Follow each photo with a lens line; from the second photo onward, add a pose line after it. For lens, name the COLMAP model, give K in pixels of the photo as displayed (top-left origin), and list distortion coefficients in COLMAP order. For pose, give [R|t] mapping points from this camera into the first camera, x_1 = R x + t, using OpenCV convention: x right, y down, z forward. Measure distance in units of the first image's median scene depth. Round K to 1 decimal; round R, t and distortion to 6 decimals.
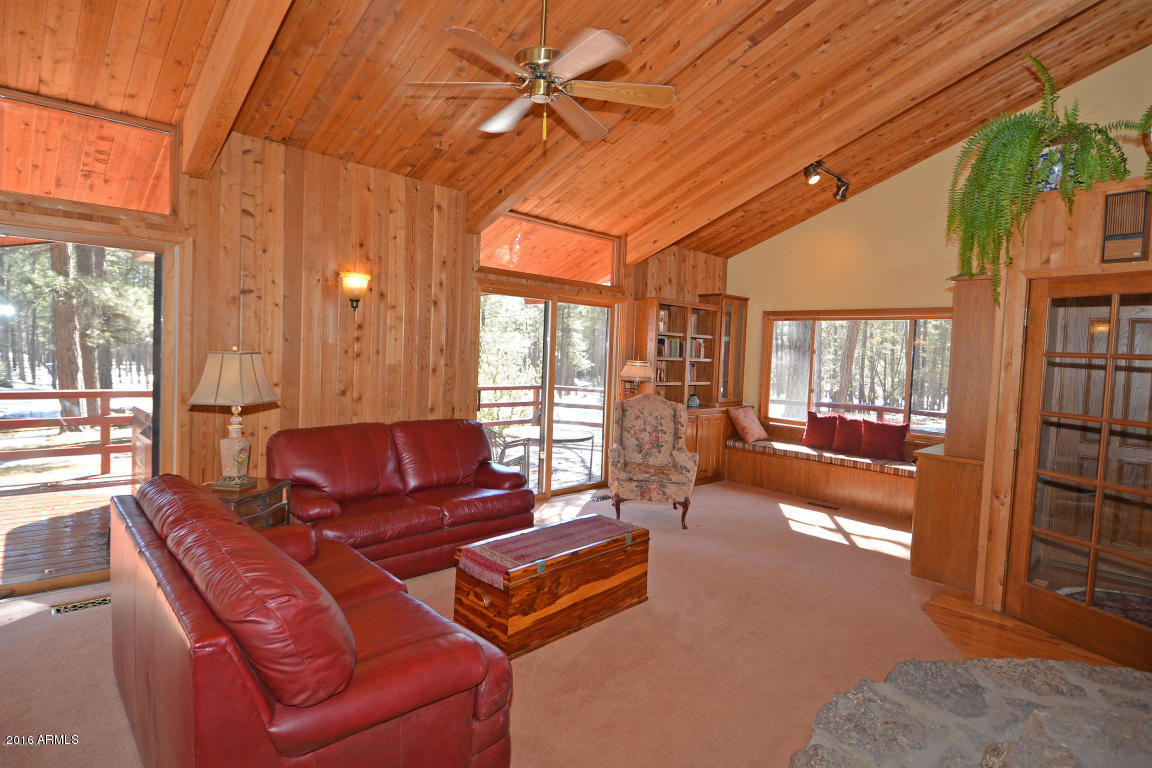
lens RADIAL K [[601.0, 0, 566.9], [0, 601.0, 375.7], [0, 0, 1]] dist [0.000922, -0.001744]
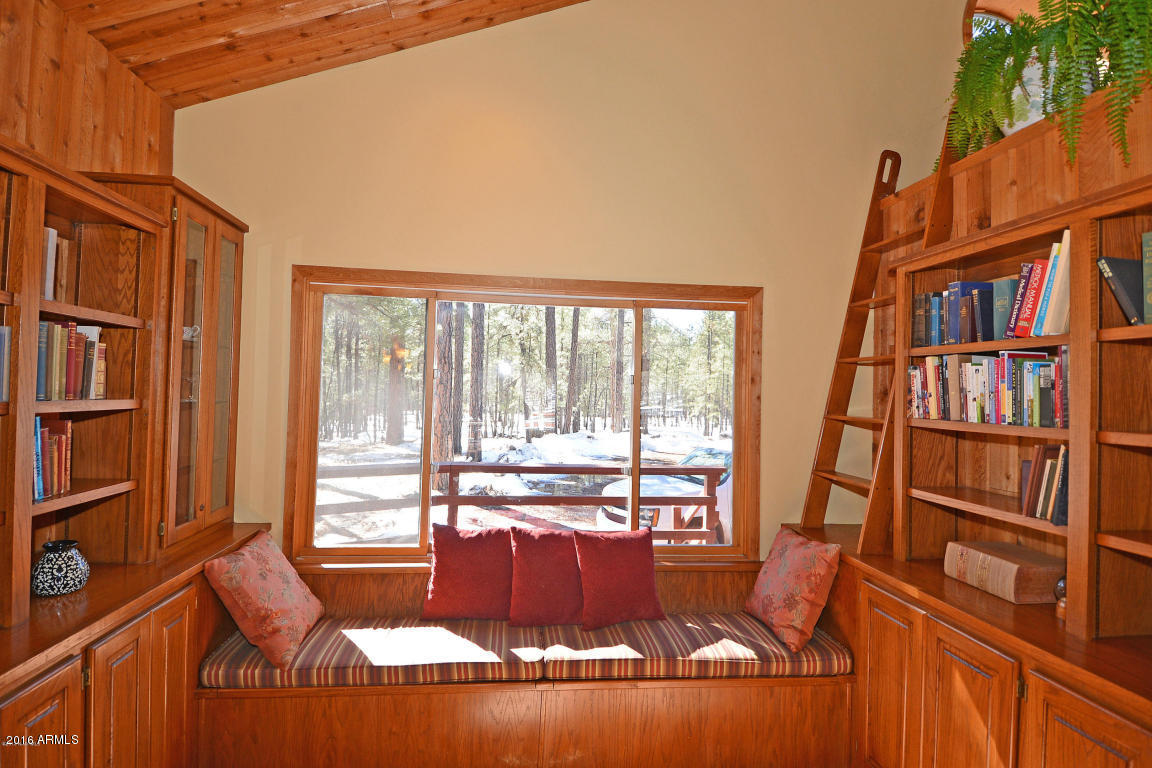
lens RADIAL K [[601.0, 0, 566.9], [0, 601.0, 375.7], [0, 0, 1]] dist [0.000922, -0.001744]
pose [[0.606863, -0.003252, 0.794800, 0.165913], [0.034959, 0.999133, -0.022605, -0.030486], [-0.794037, 0.041504, 0.606451, 0.797437]]
